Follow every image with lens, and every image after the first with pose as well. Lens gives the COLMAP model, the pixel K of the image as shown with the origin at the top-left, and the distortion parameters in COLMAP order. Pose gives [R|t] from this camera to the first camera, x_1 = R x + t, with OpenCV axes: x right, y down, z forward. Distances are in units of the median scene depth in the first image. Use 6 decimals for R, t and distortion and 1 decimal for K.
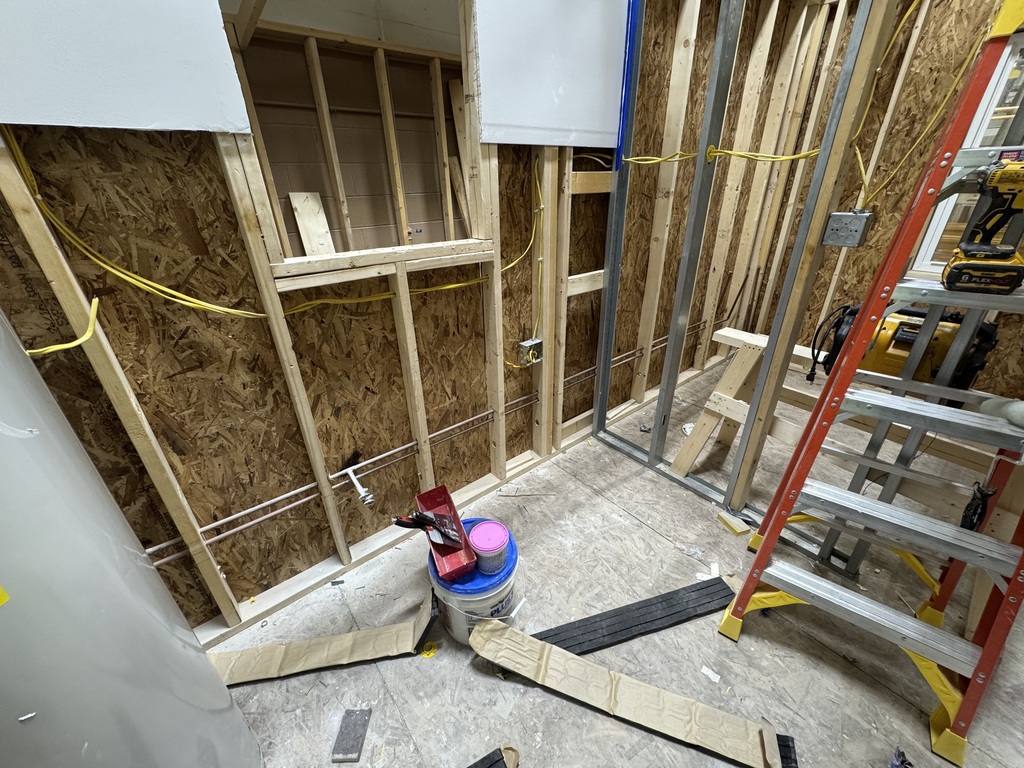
lens RADIAL K [[406.6, 0, 509.6], [0, 406.6, 381.1], [0, 0, 1]] dist [-0.000173, -0.000099]
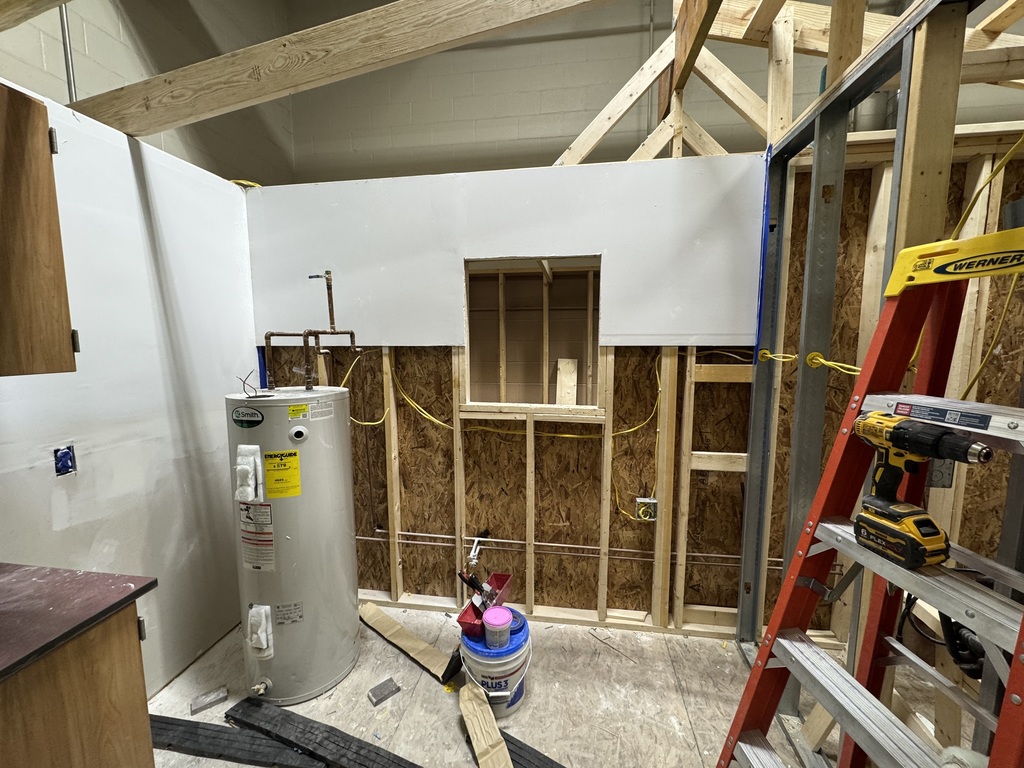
lens RADIAL K [[406.6, 0, 513.9], [0, 406.6, 382.2], [0, 0, 1]] dist [-0.000173, -0.000099]
pose [[0.676027, 0.100526, -0.729987, 0.719504], [-0.336089, 0.923672, -0.184048, -0.082635], [0.655768, 0.369762, 0.658213, -0.105004]]
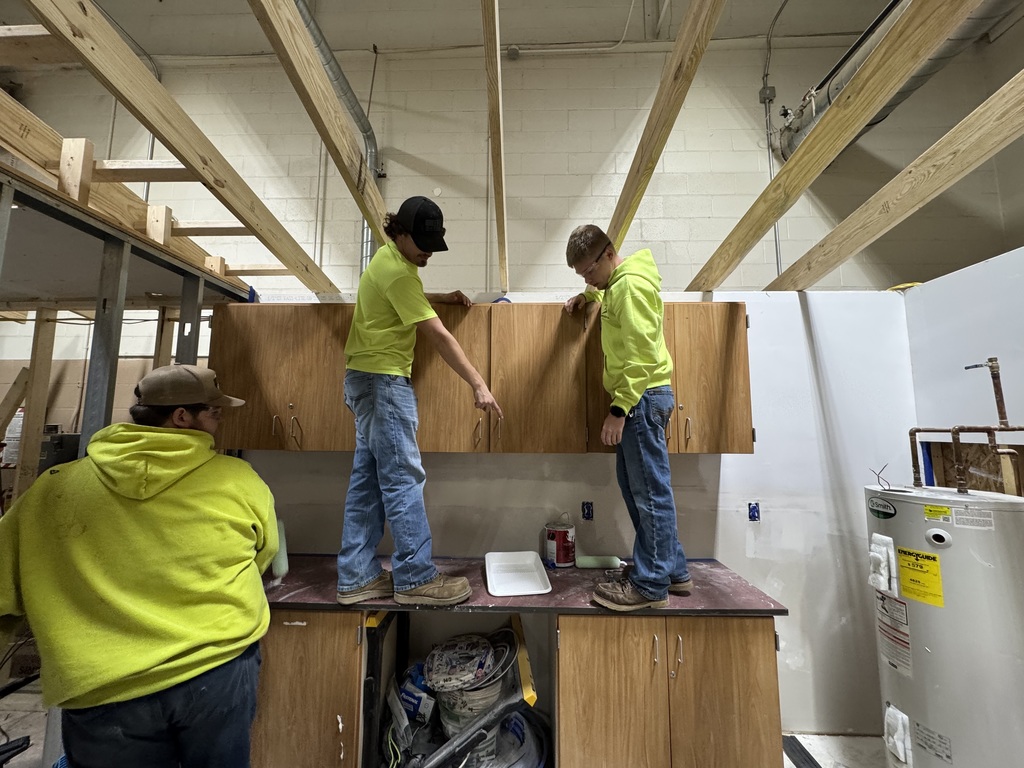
lens RADIAL K [[406.6, 0, 510.2], [0, 406.6, 382.4], [0, 0, 1]] dist [-0.000173, -0.000099]
pose [[-0.653637, -0.063343, -0.754153, 1.095715], [-0.323992, 0.923979, 0.203202, -0.195373], [0.683950, 0.377160, -0.624470, 0.061697]]
